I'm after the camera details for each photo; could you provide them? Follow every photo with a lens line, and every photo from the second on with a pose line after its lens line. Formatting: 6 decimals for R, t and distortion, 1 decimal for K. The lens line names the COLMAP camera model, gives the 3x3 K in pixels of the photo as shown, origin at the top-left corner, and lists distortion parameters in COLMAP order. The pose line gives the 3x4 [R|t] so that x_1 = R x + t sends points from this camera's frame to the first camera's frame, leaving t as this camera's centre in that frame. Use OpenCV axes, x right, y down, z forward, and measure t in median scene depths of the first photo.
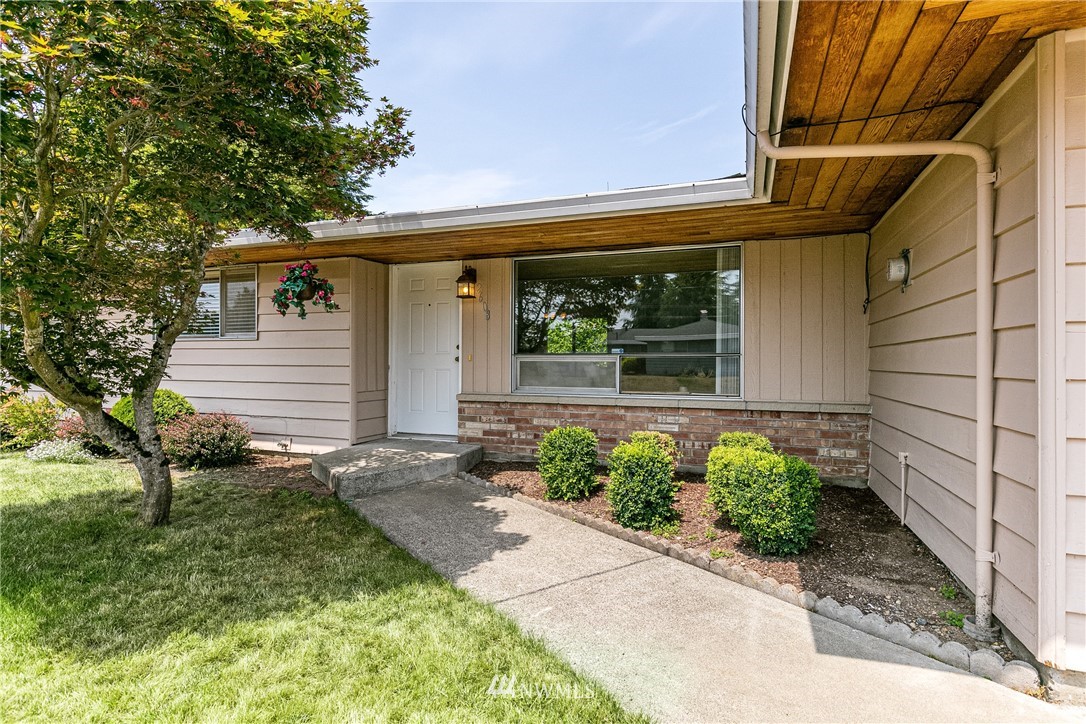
lens RADIAL K [[584.1, 0, 542.9], [0, 584.1, 363.3], [0, 0, 1]] dist [-0.000734, -0.000167]
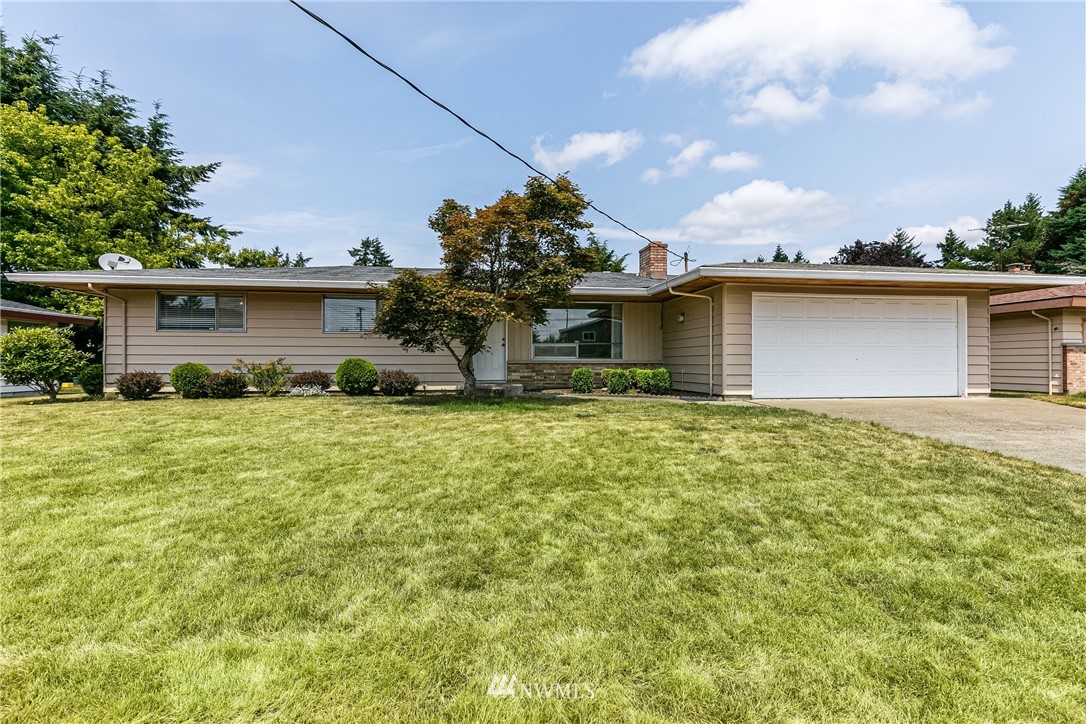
lens RADIAL K [[510.2, 0, 542.2], [0, 510.2, 357.2], [0, 0, 1]] dist [-0.029281, 0.001968]
pose [[0.892169, -0.007595, 0.451638, -0.943710], [0.002568, 0.999928, 0.011742, 0.018632], [-0.451695, -0.009316, 0.892124, -0.827838]]
